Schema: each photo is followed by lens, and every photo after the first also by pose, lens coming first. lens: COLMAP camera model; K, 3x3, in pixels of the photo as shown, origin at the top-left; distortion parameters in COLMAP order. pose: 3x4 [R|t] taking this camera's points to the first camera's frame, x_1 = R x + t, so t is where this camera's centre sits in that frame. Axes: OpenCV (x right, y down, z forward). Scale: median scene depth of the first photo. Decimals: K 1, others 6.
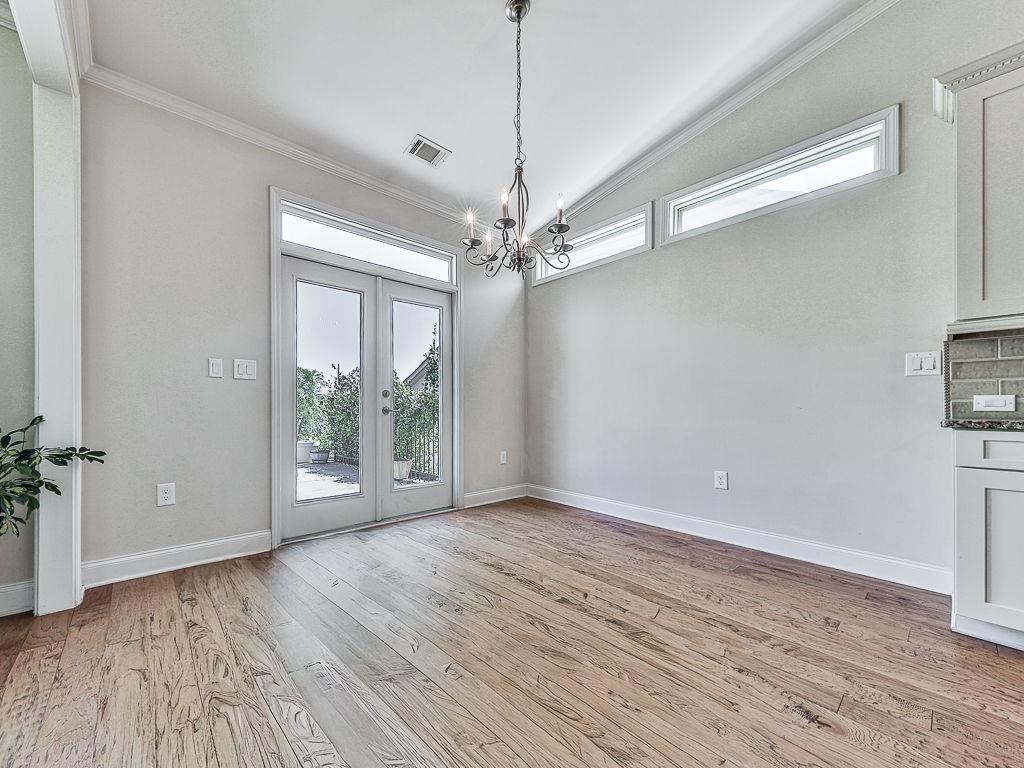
lens RADIAL K [[393.6, 0, 481.9], [0, 393.6, 411.2], [0, 0, 1]] dist [0.012486, -0.002311]
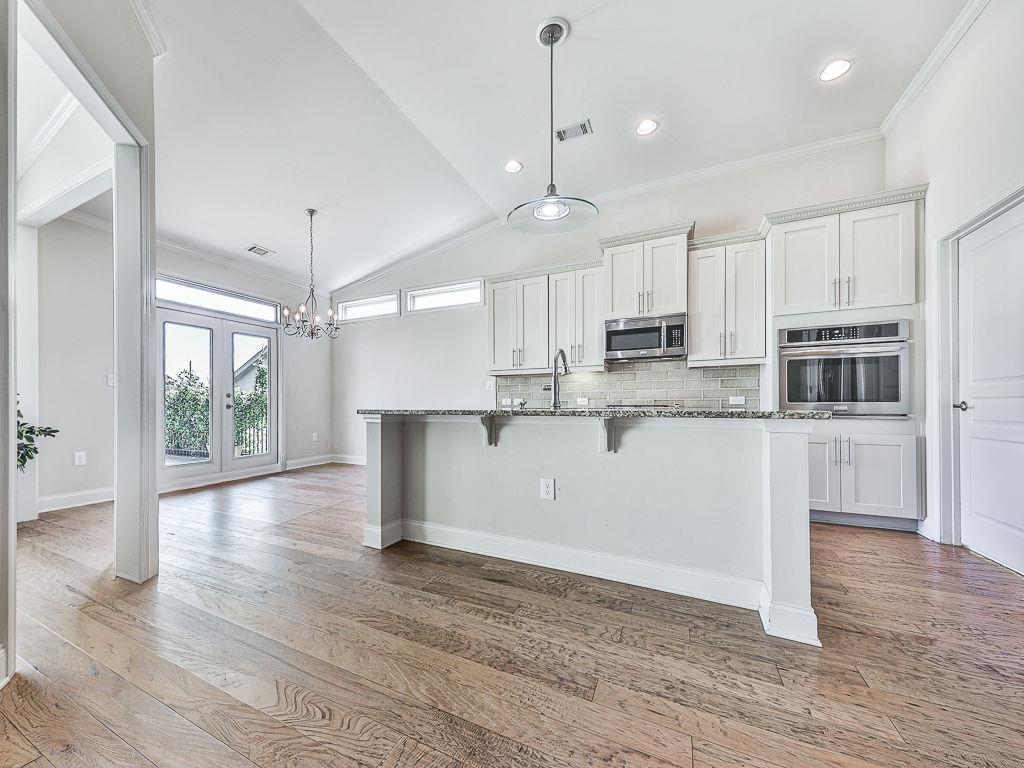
lens RADIAL K [[393.6, 0, 472.8], [0, 393.6, 405.1], [0, 0, 1]] dist [0.012486, -0.002311]
pose [[0.928305, -0.004853, 0.371788, 0.071422], [0.006302, 0.999977, -0.002682, 0.004340], [-0.371766, 0.004833, 0.928314, -0.851027]]
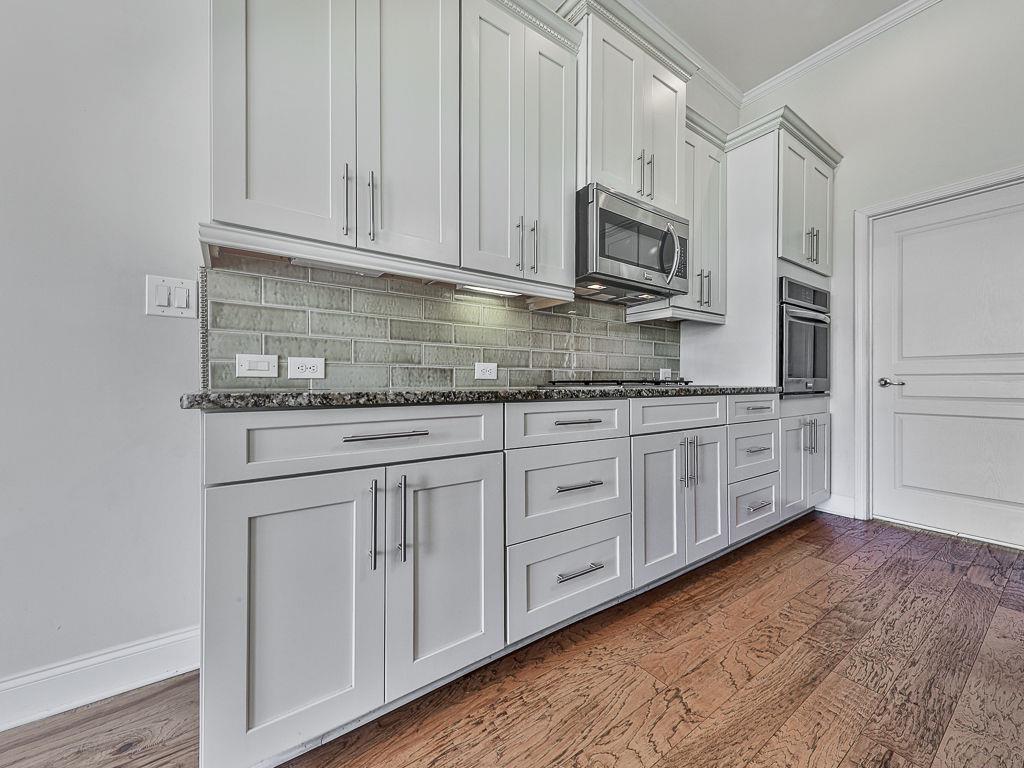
lens RADIAL K [[393.6, 0, 510.6], [0, 393.6, 378.4], [0, 0, 1]] dist [0.012486, -0.002311]
pose [[0.084249, 0.002322, 0.996442, 0.398105], [0.000833, 0.999997, -0.002401, 0.003173], [-0.996444, 0.001033, 0.084247, 0.316820]]
